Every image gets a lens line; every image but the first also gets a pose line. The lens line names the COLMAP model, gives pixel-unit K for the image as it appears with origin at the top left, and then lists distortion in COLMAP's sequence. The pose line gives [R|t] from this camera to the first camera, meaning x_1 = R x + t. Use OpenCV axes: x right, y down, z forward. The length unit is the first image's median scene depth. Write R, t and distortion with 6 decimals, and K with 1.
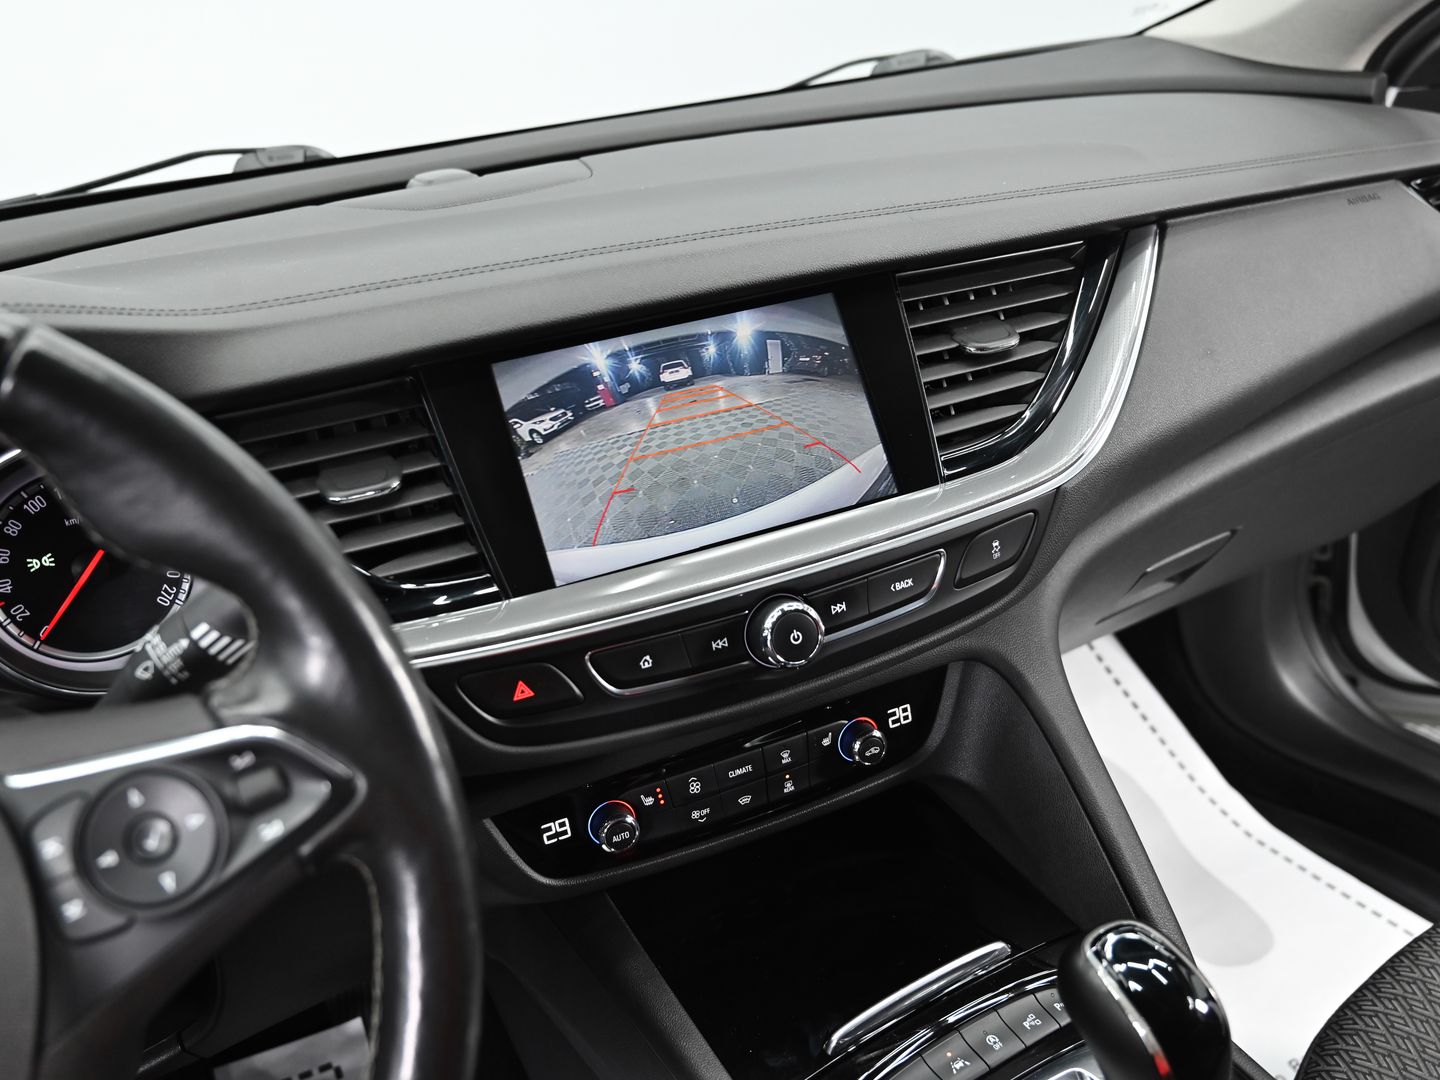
lens RADIAL K [[1197.2, 0, 720.0], [0, 1197.2, 540.0], [0, 0, 1]] dist [-0.018465, -0.013235]
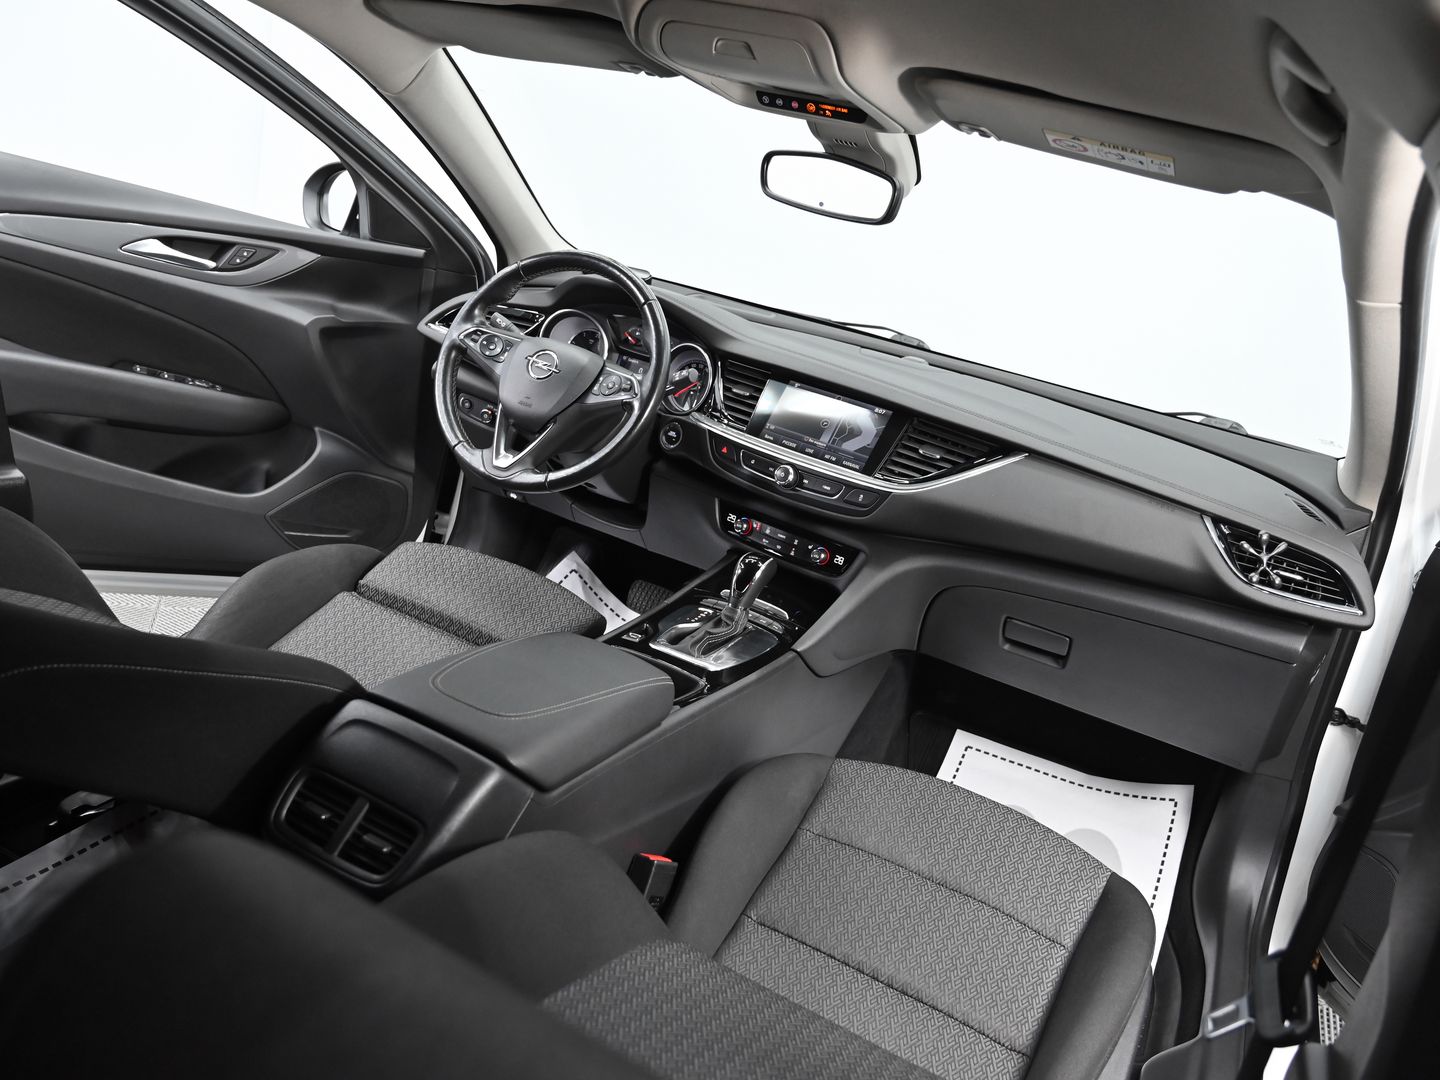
lens RADIAL K [[1115.2, 0, 746.4], [0, 1115.2, 540.6], [0, 0, 1]] dist [-0.008640, 0.000296]
pose [[0.520167, 0.445541, -0.728642, 1.975838], [-0.583886, 0.808144, 0.077326, 0.041311], [0.623300, 0.385222, 0.680515, -0.912874]]
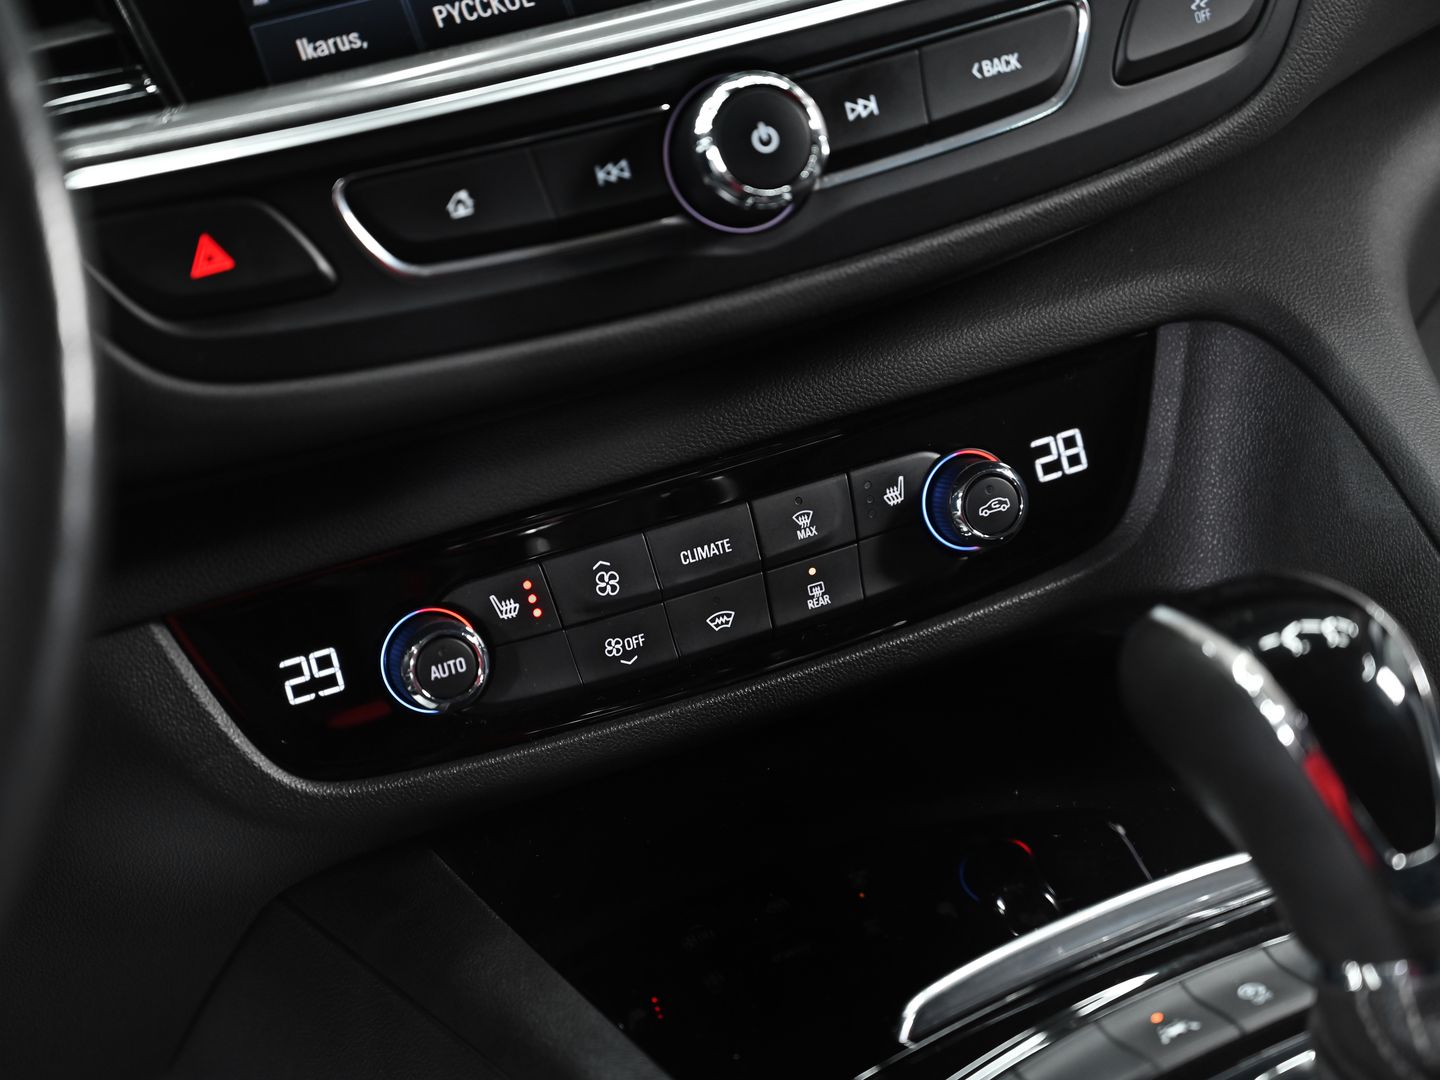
lens RADIAL K [[3249.6, 0, 720.0], [0, 3249.6, 540.0], [0, 0, 1]] dist [0.000237, -0.227153]
pose [[0.996796, -0.063753, -0.048298, 0.084132], [0.057699, 0.991362, -0.117777, 0.338971], [0.055390, 0.114613, 0.991865, -0.250110]]
